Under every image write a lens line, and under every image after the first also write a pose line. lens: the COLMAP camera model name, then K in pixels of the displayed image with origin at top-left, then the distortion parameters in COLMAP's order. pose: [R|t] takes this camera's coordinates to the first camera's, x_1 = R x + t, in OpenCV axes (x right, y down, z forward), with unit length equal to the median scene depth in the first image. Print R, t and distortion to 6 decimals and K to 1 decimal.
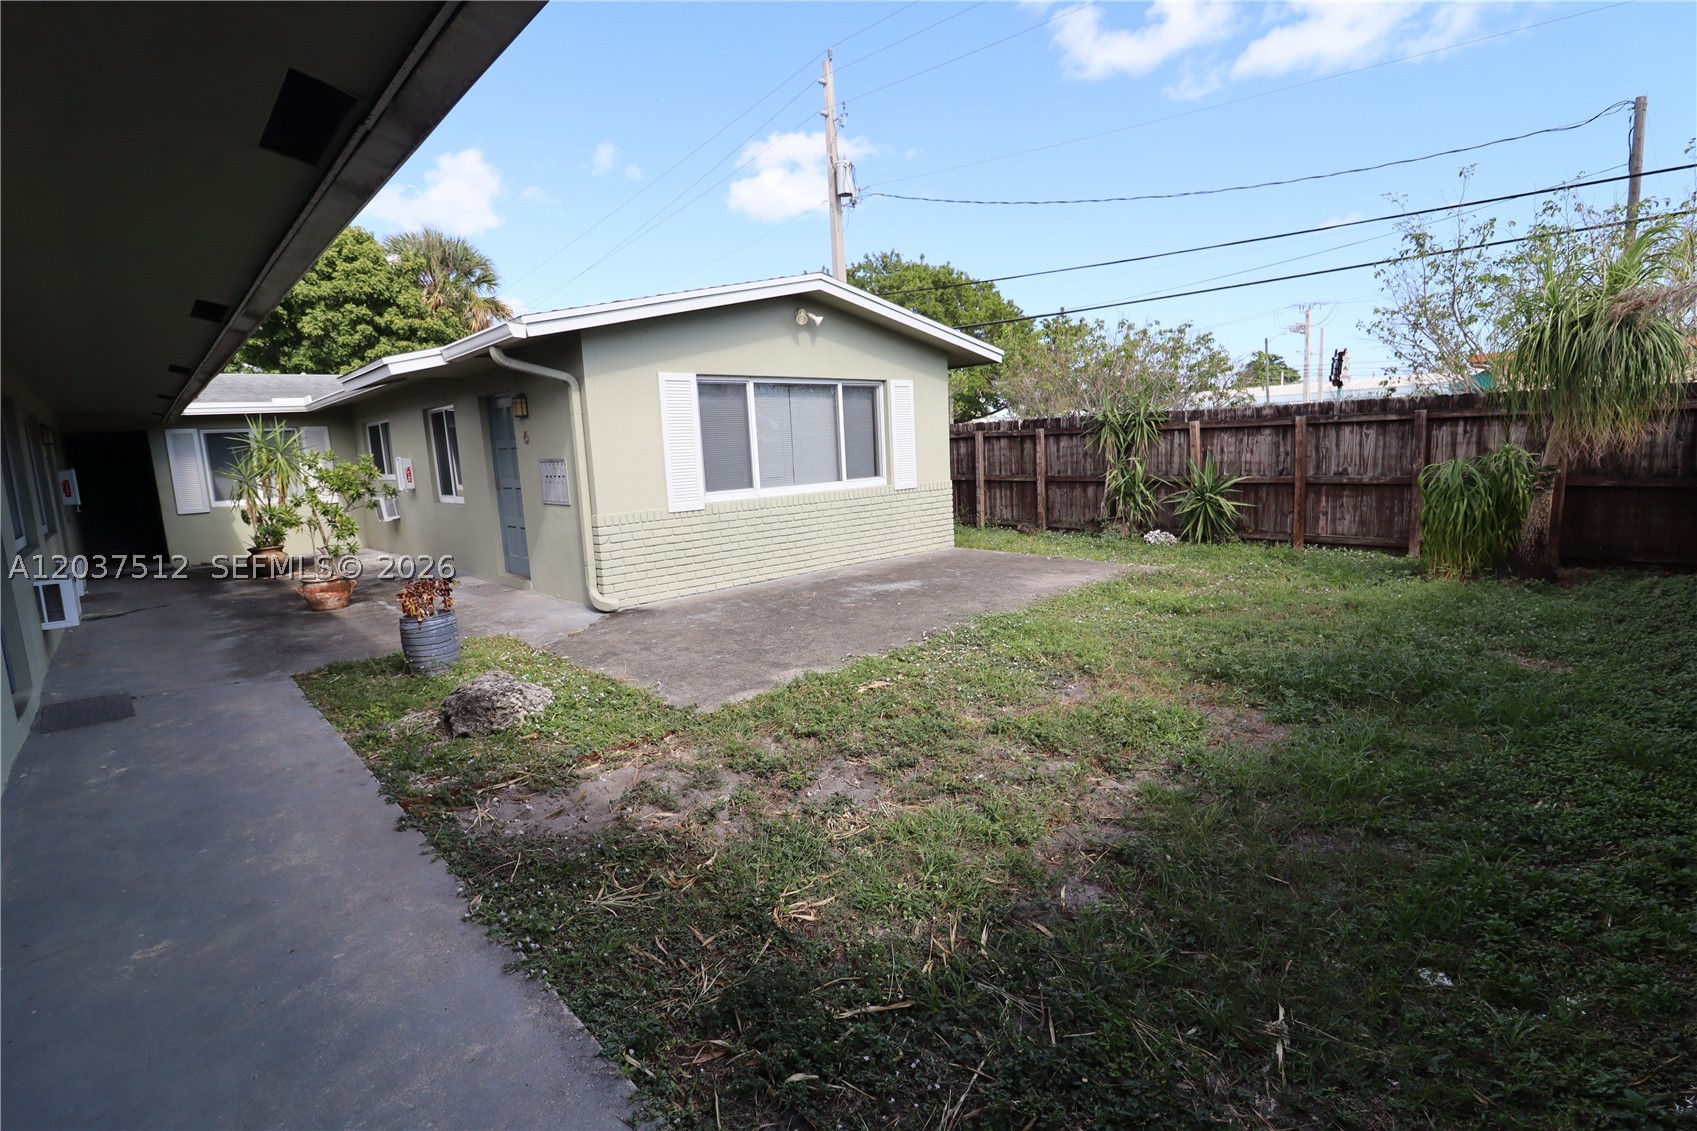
lens RADIAL K [[789.1, 0, 859.8], [0, 789.1, 557.5], [0, 0, 1]] dist [-0.000333, -0.013653]
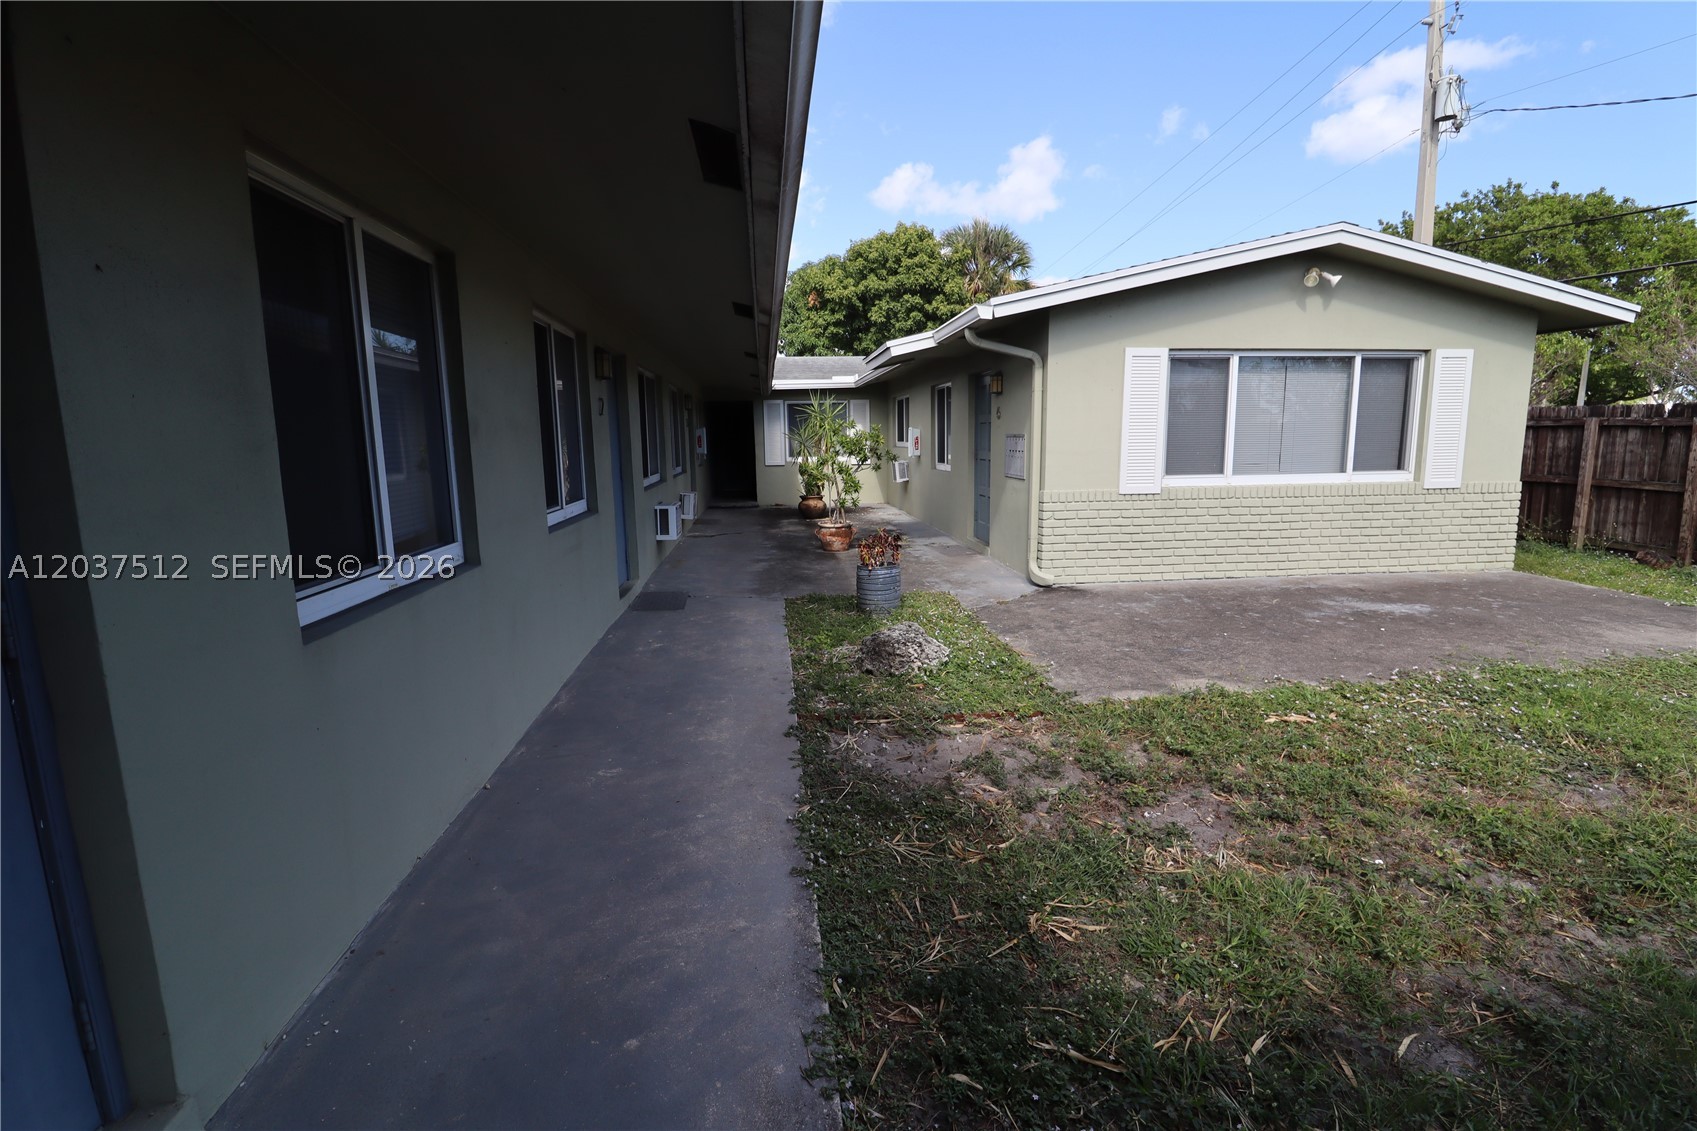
lens RADIAL K [[789.1, 0, 860.4], [0, 789.1, 560.3], [0, 0, 1]] dist [-0.000333, -0.013653]
pose [[0.801730, 0.128838, -0.583635, 0.102814], [-0.109282, 0.991628, 0.068783, -0.010715], [0.587611, 0.008636, 0.809098, 0.042557]]
